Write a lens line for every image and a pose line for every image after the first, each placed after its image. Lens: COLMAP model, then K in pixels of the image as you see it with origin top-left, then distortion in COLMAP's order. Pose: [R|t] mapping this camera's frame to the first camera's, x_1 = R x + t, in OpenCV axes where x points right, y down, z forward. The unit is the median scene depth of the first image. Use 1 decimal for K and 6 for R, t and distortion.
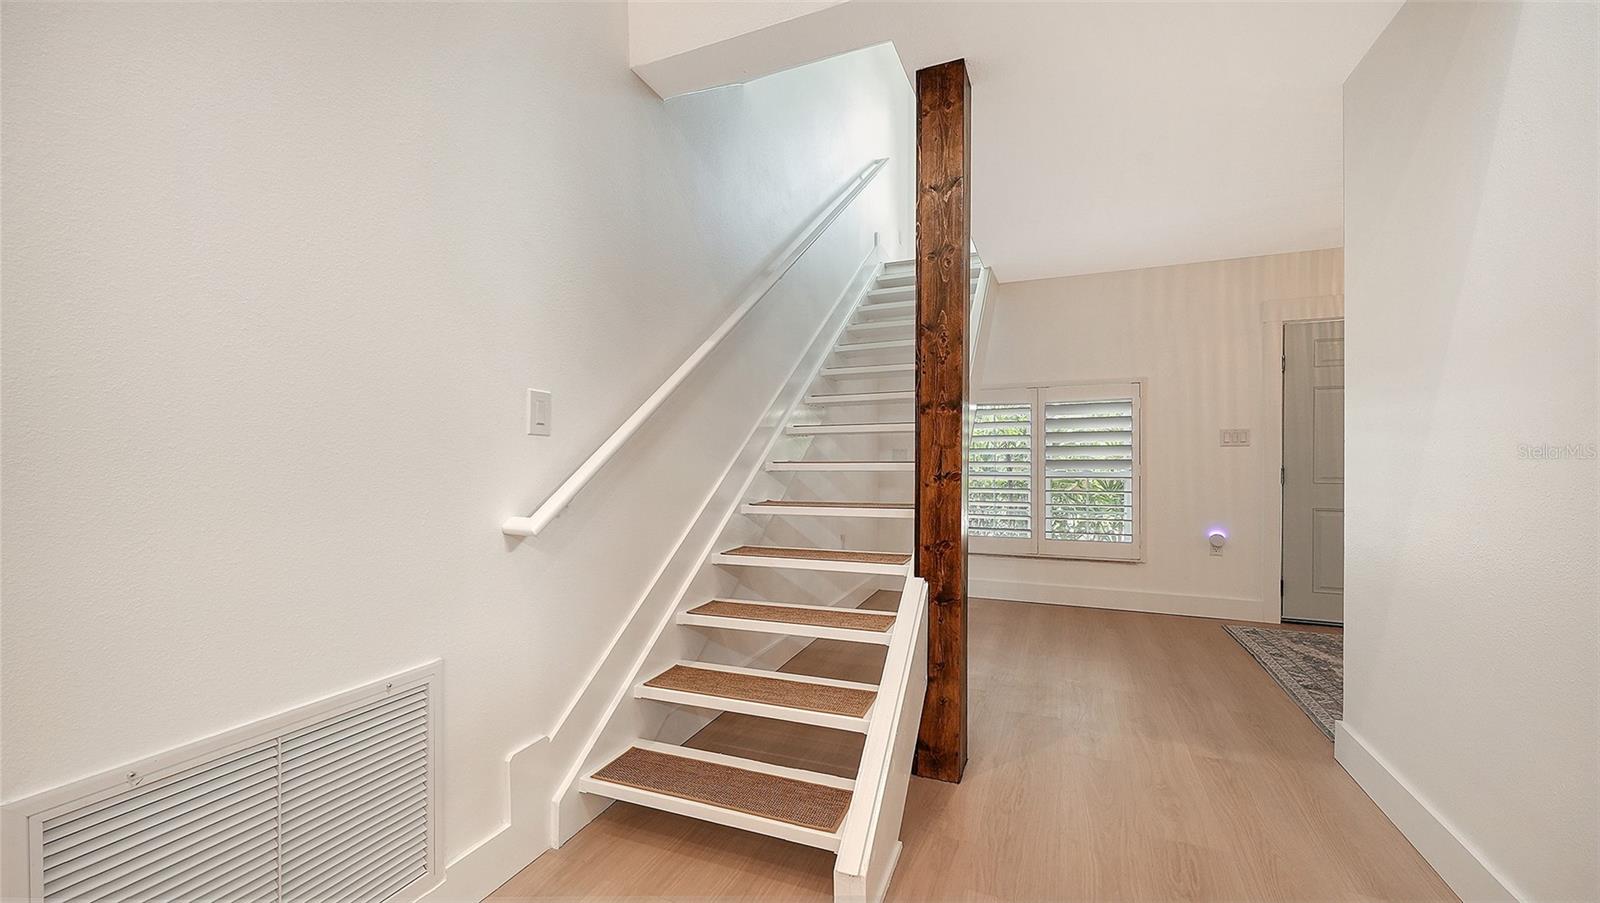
lens RADIAL K [[626.5, 0, 806.6], [0, 626.5, 461.4], [0, 0, 1]] dist [-0.001760, -0.000055]
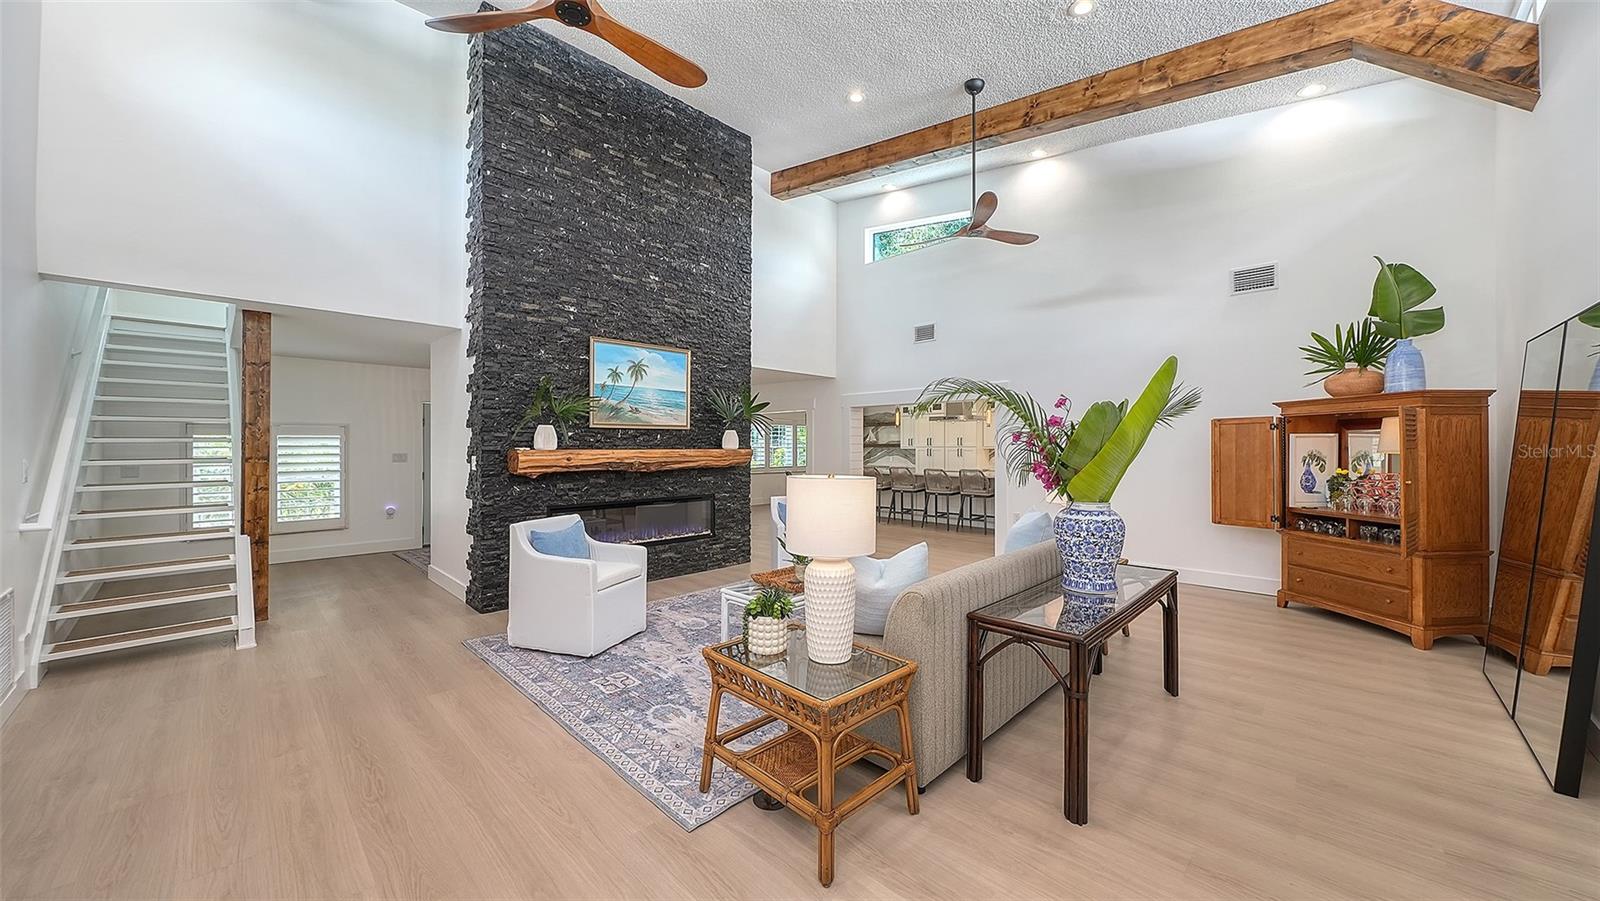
lens RADIAL K [[561.9, 0, 810.3], [0, 561.9, 453.4], [0, 0, 1]] dist [0.001024, 0.000029]
pose [[0.355963, -0.005507, 0.934484, -0.981656], [0.002213, 0.999985, 0.005050, -0.112292], [-0.934498, 0.000271, 0.355969, -1.616481]]
